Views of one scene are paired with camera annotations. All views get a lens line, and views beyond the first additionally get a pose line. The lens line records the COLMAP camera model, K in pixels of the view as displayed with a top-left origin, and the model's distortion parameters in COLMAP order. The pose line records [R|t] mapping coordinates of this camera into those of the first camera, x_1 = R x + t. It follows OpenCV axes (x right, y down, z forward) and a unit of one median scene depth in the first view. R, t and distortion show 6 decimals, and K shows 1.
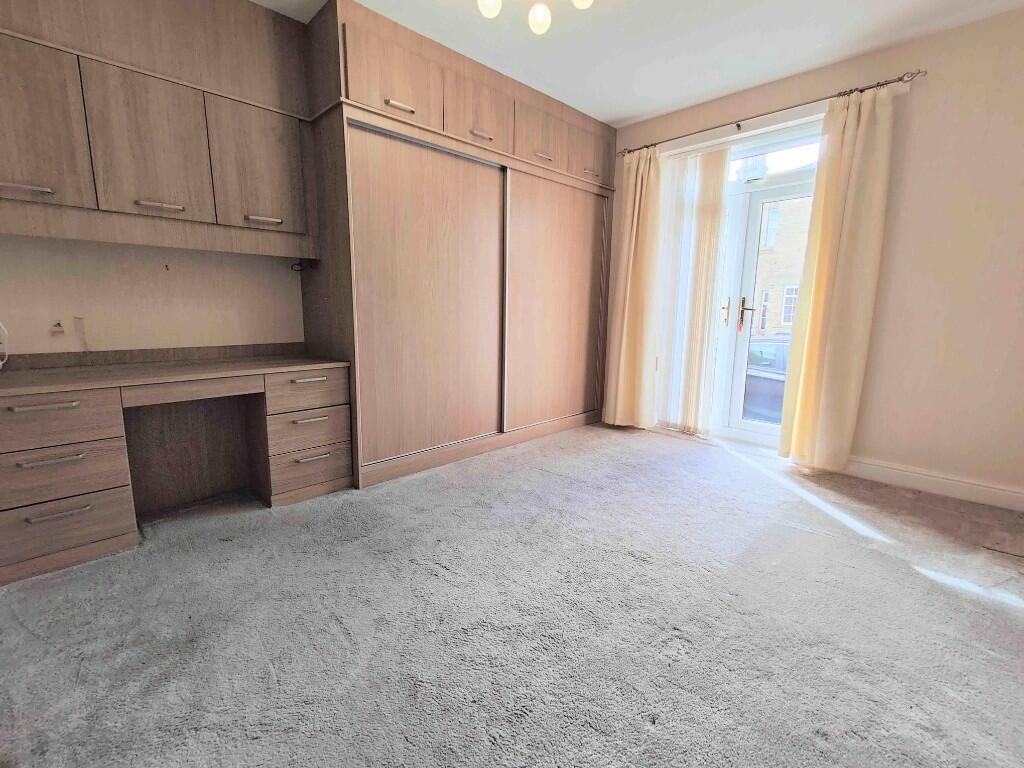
lens RADIAL K [[451.1, 0, 509.4], [0, 451.1, 380.2], [0, 0, 1]] dist [0.009476, -0.000254]
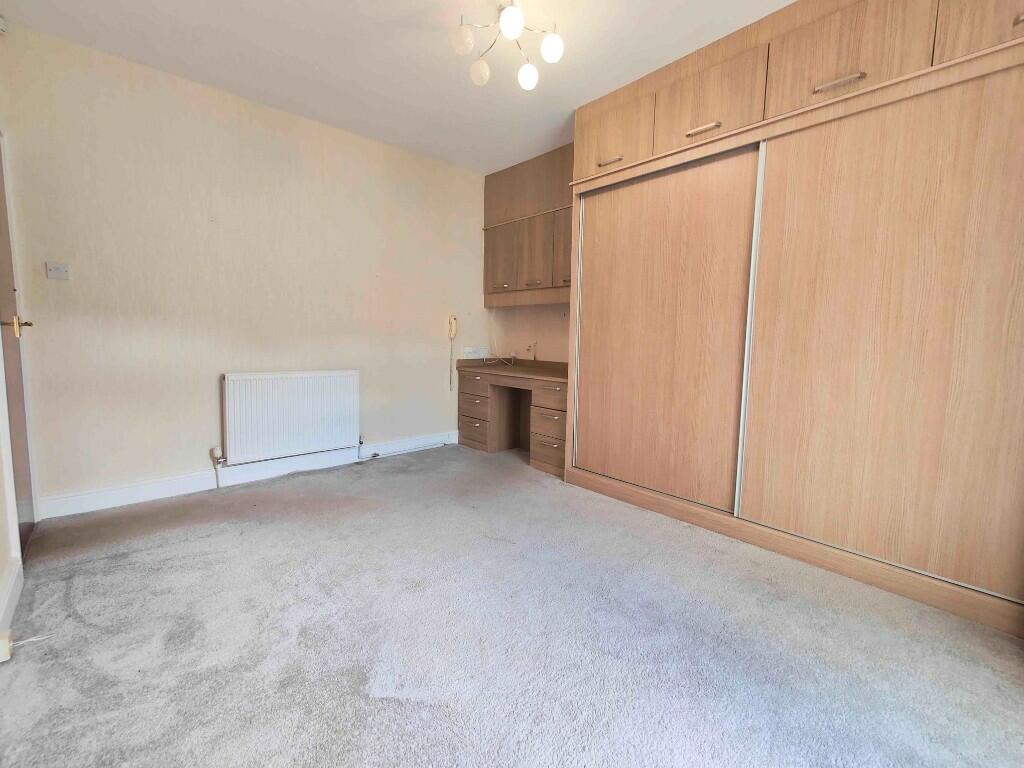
lens RADIAL K [[451.1, 0, 509.4], [0, 451.1, 380.2], [0, 0, 1]] dist [0.009476, -0.000254]
pose [[-0.048392, 0.087882, -0.994955, 0.987640], [-0.178237, 0.979374, 0.095175, -0.138860], [0.982797, 0.181944, -0.031730, 0.932656]]
